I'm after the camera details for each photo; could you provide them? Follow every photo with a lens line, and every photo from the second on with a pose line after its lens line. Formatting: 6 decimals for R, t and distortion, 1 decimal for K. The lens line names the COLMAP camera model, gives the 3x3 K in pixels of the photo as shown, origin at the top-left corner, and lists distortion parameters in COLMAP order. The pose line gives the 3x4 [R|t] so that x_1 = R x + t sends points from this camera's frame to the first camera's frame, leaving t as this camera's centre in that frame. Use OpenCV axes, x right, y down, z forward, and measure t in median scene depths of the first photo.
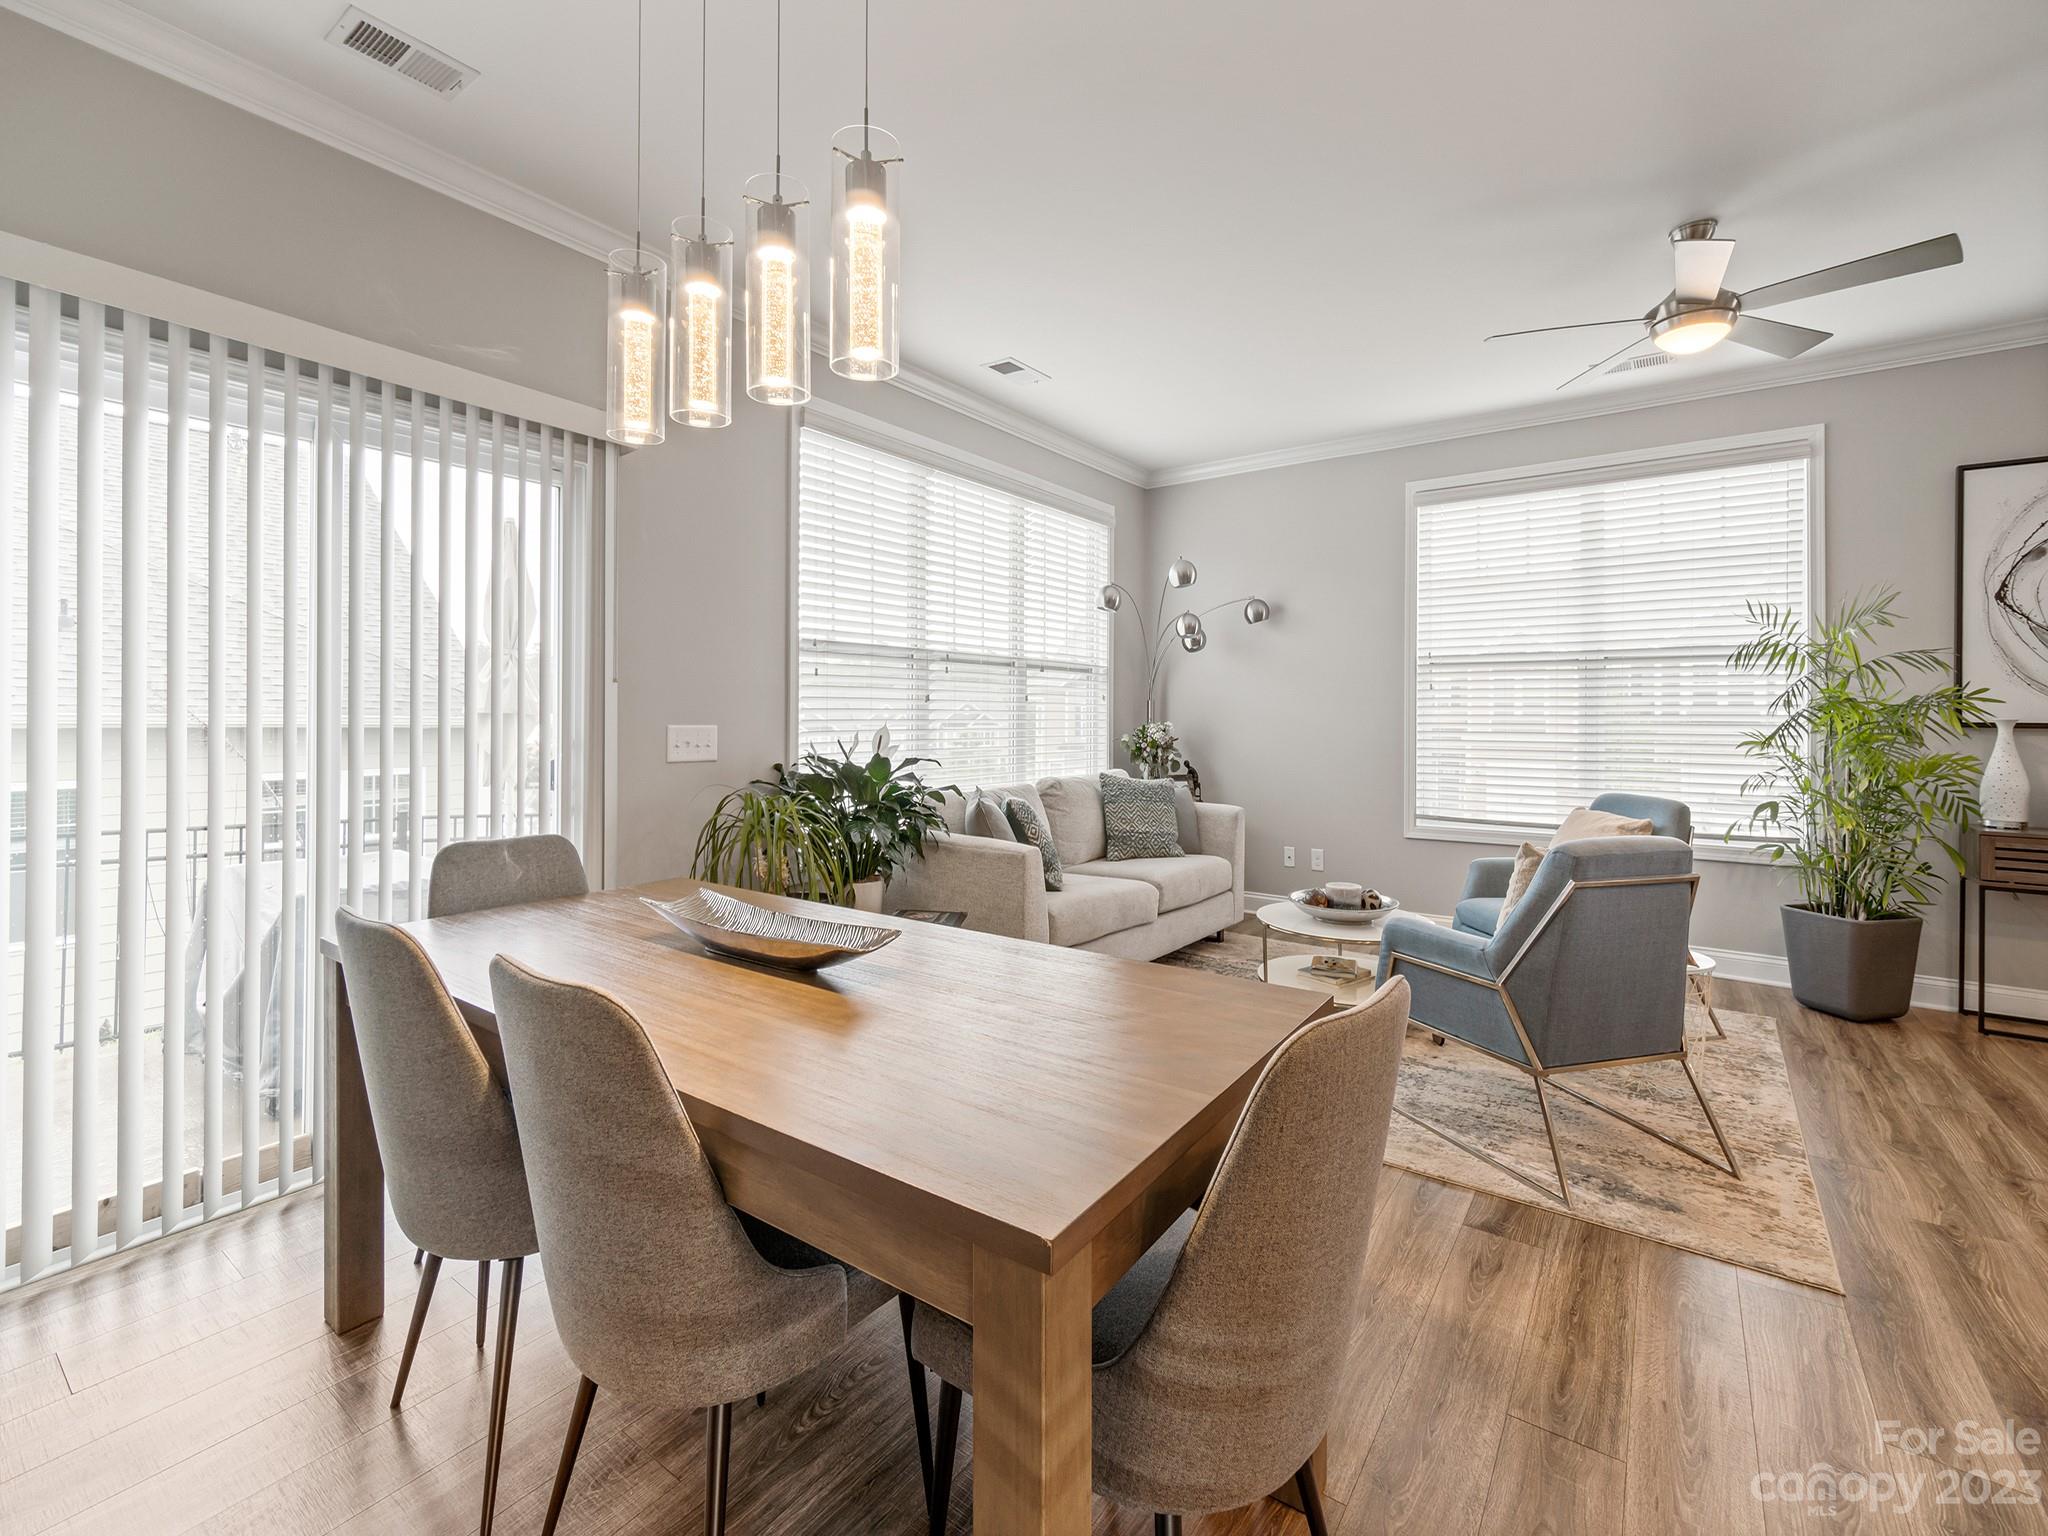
lens RADIAL K [[884.0, 0, 1007.0], [0, 884.0, 715.4], [0, 0, 1]] dist [-0.005955, 0.001076]
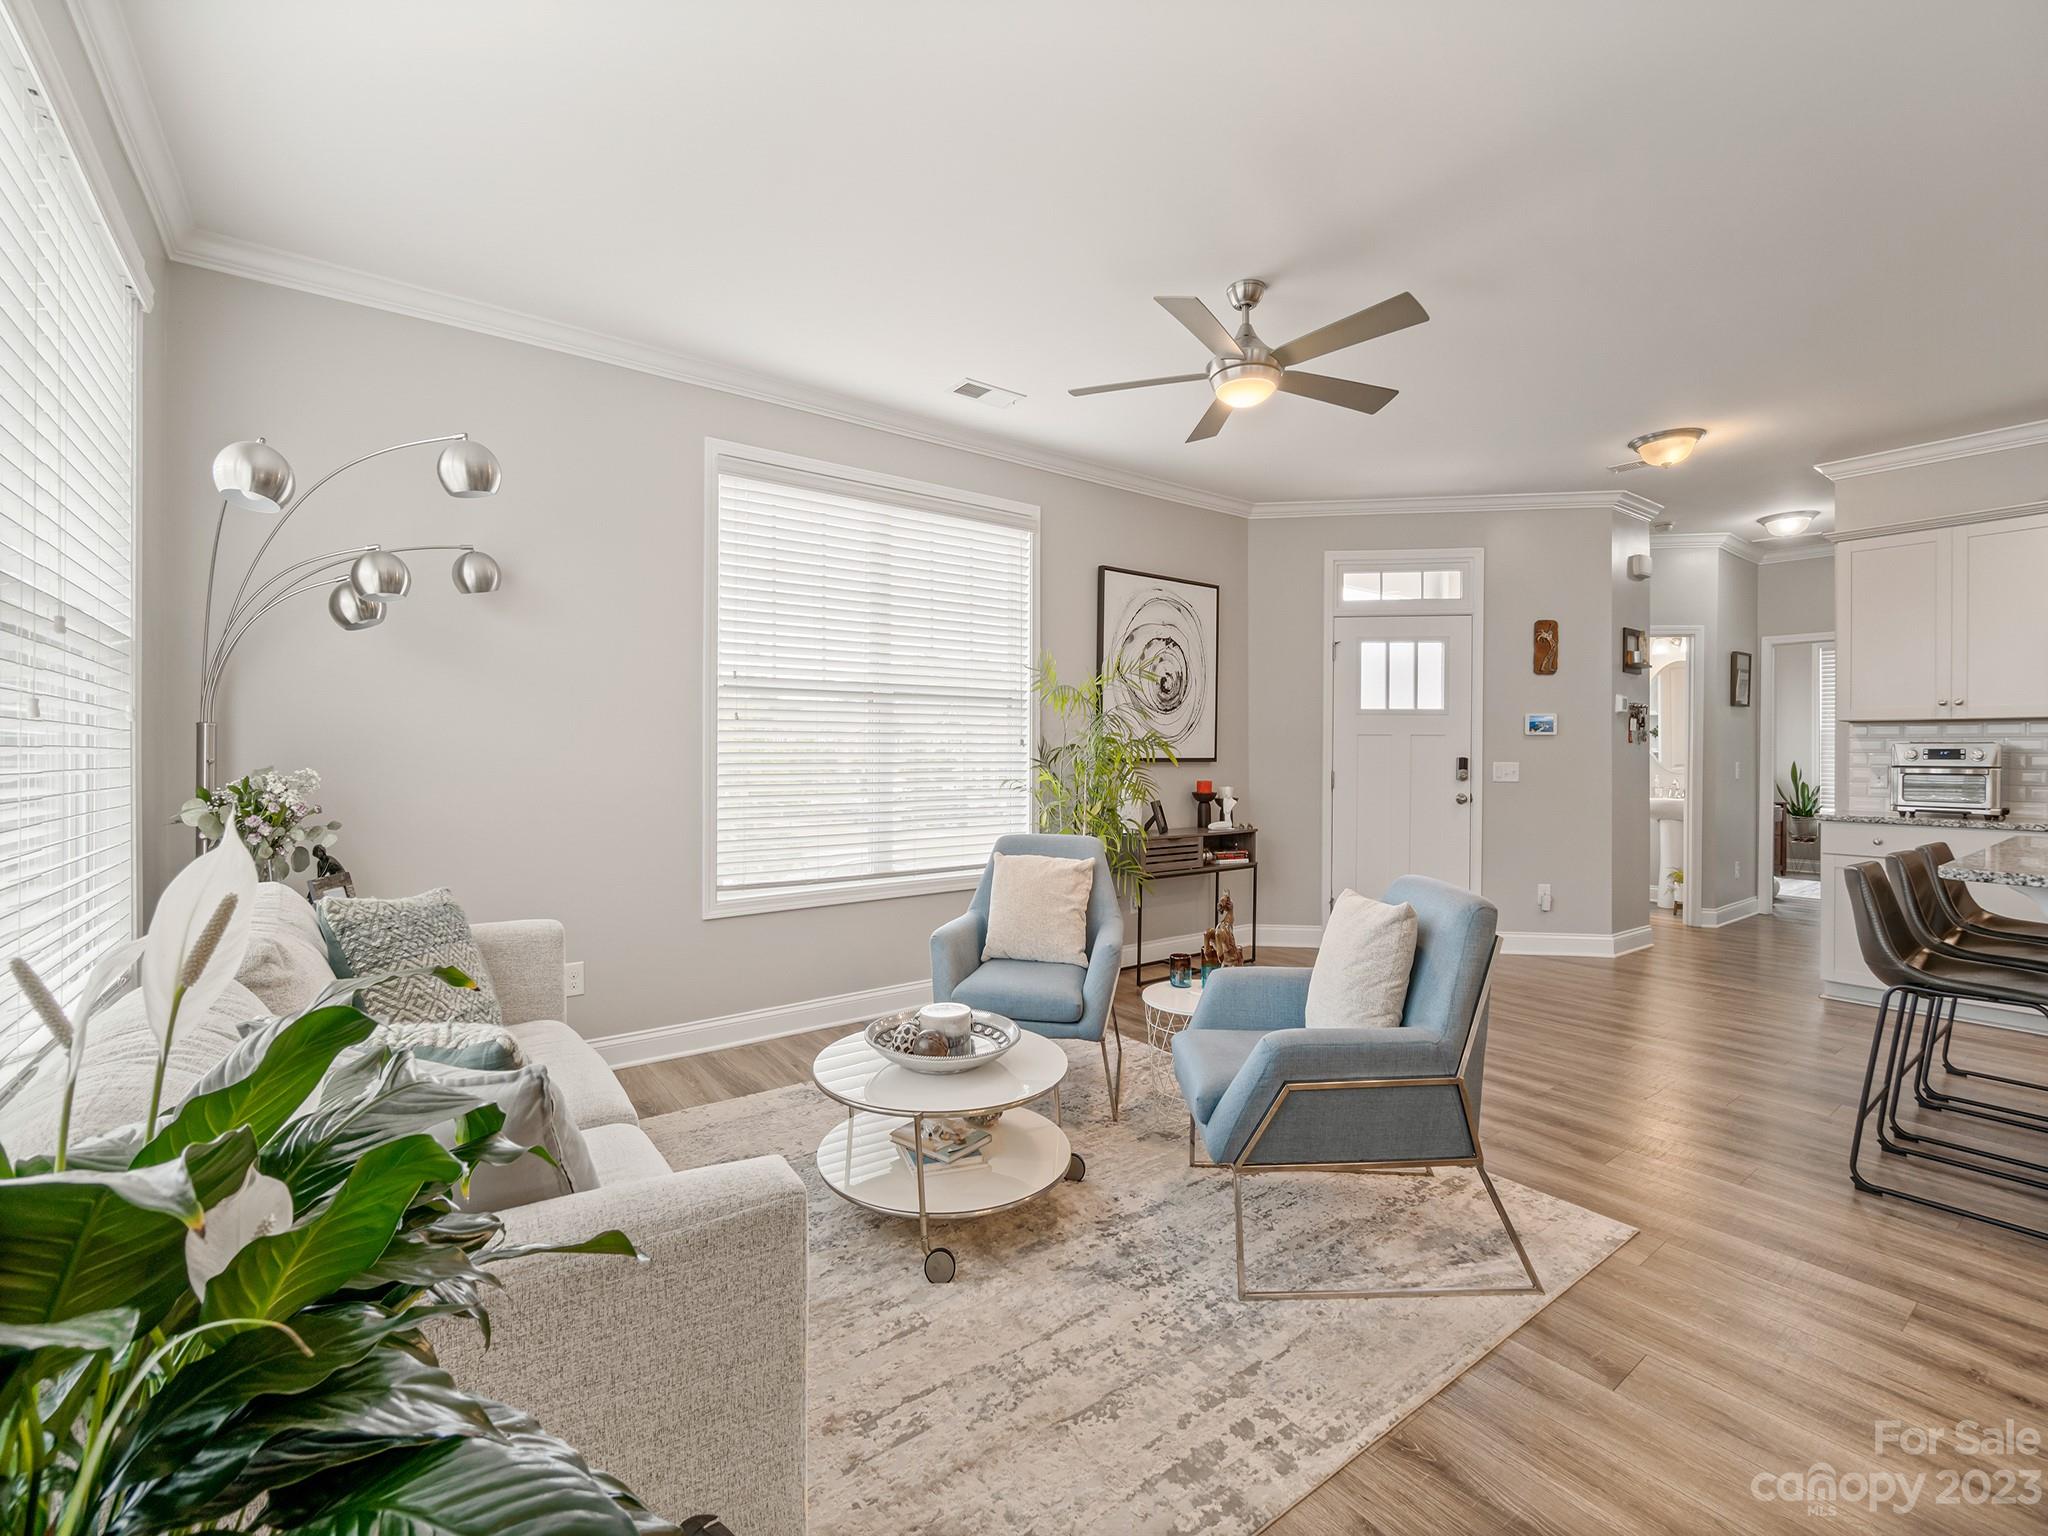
lens RADIAL K [[884.0, 0, 1017.9], [0, 884.0, 752.7], [0, 0, 1]] dist [-0.005955, 0.001076]
pose [[0.283721, -0.005174, 0.958893, -0.222713], [-0.001394, 0.999982, 0.005808, -0.006848], [-0.958906, -0.002984, 0.283709, 0.689549]]
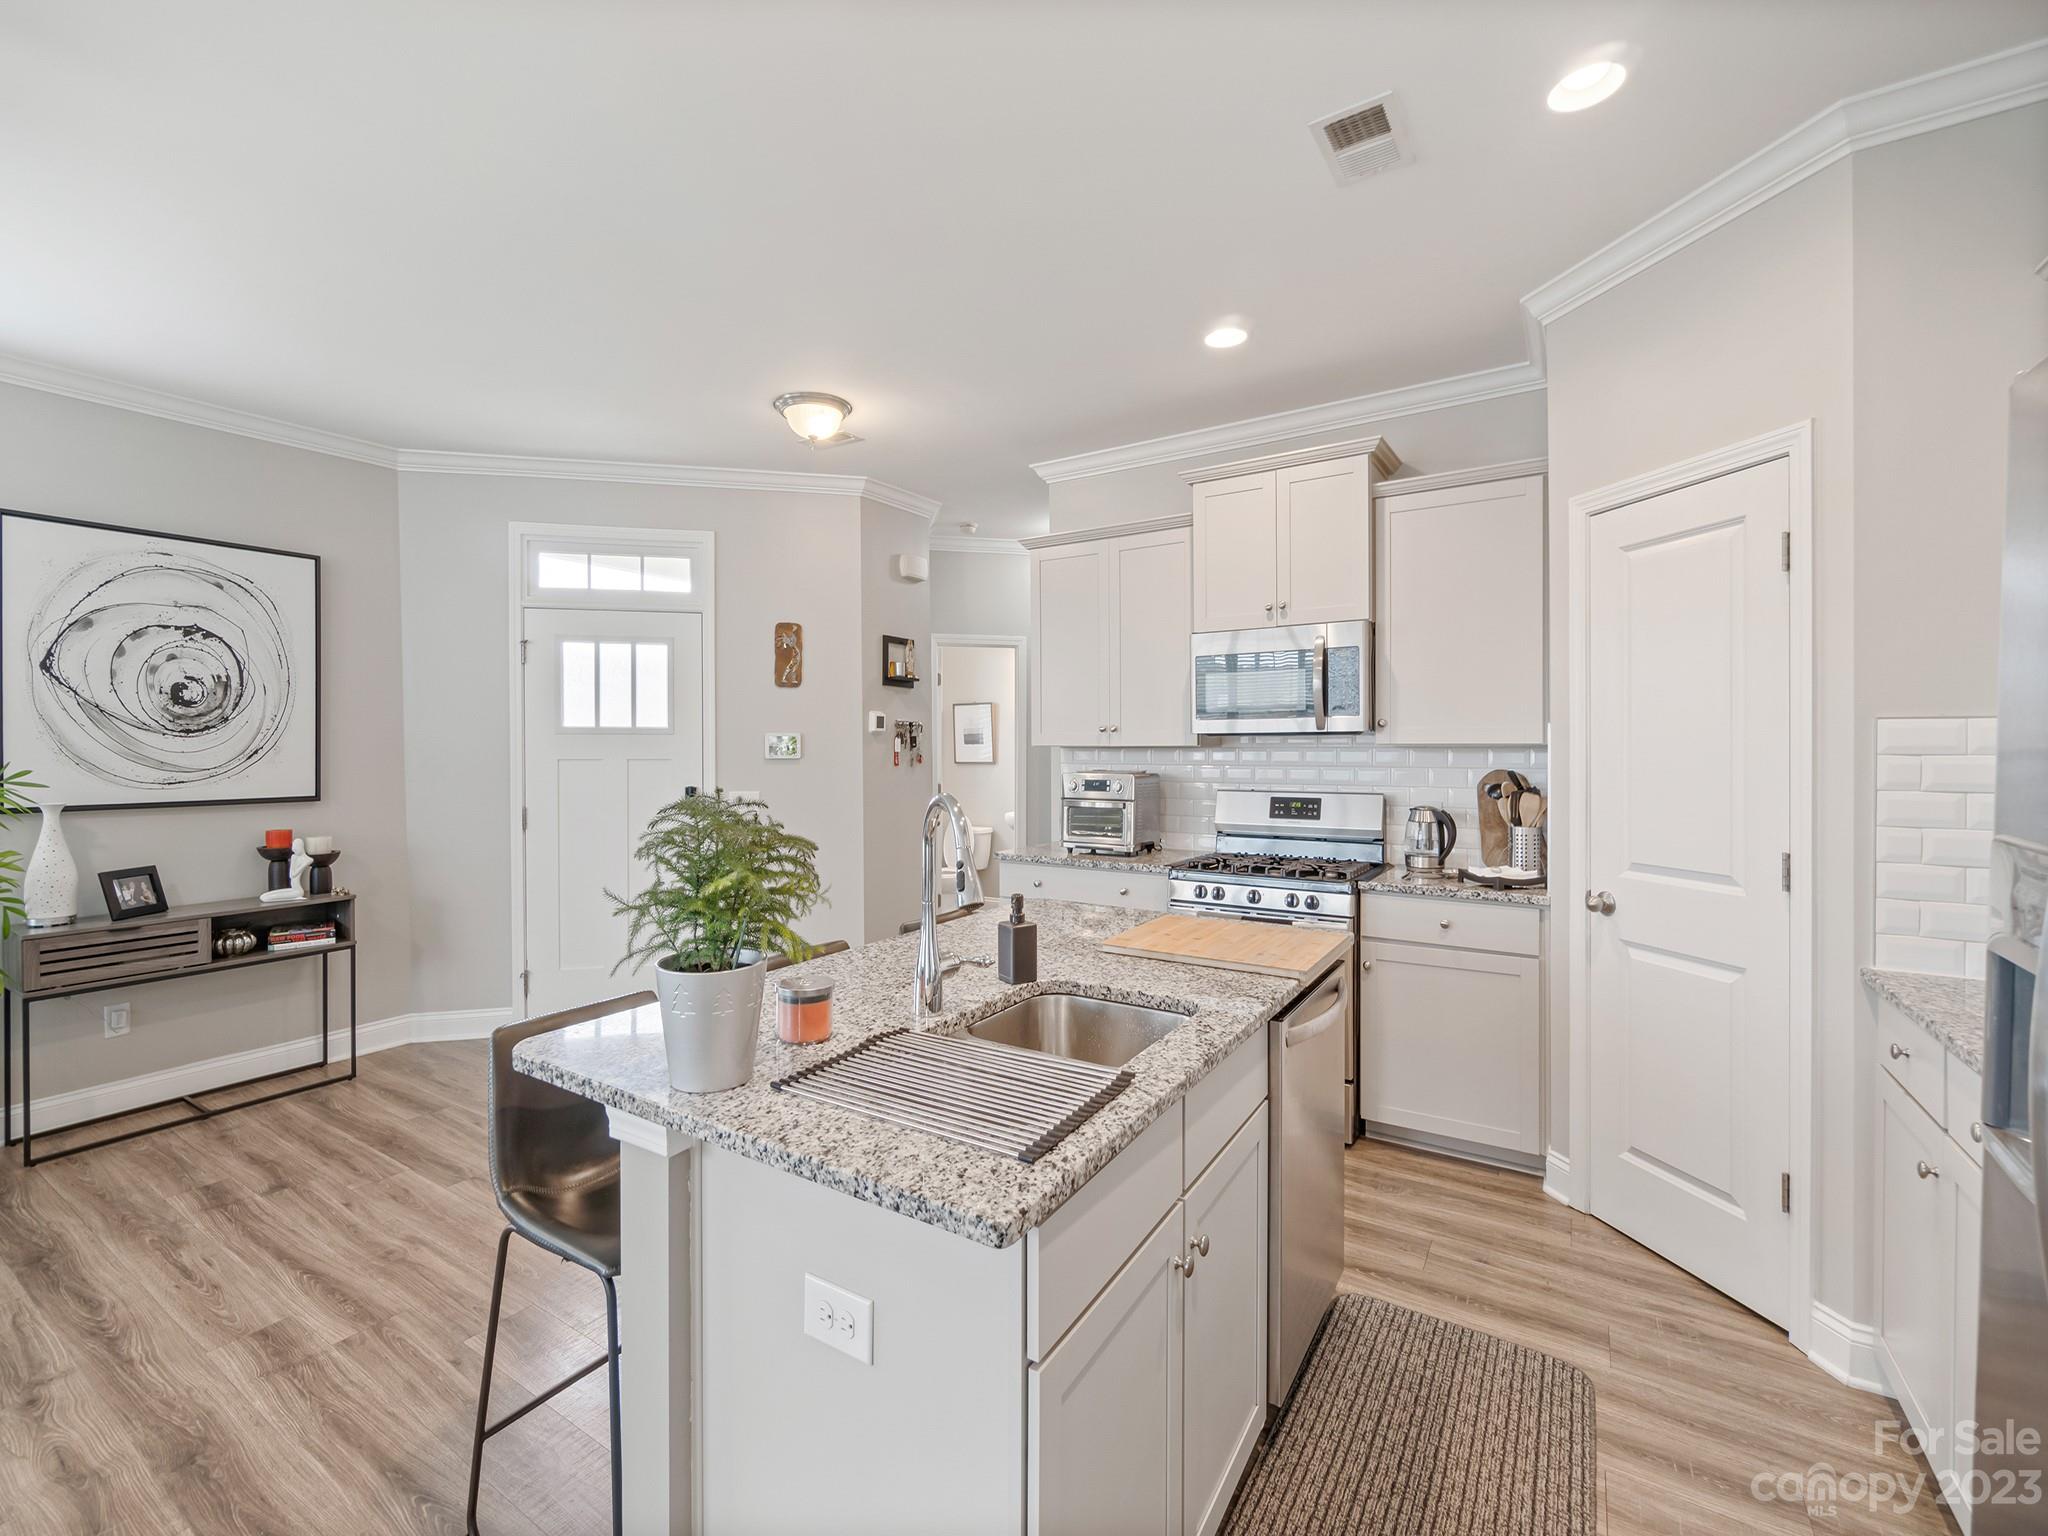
lens RADIAL K [[884.0, 0, 1001.9], [0, 884.0, 750.4], [0, 0, 1]] dist [-0.005955, 0.001076]
pose [[-0.067688, -0.011109, 0.997645, 0.153206], [0.002942, 0.999931, 0.011334, -0.051302], [-0.997702, 0.003703, -0.067651, 0.079265]]
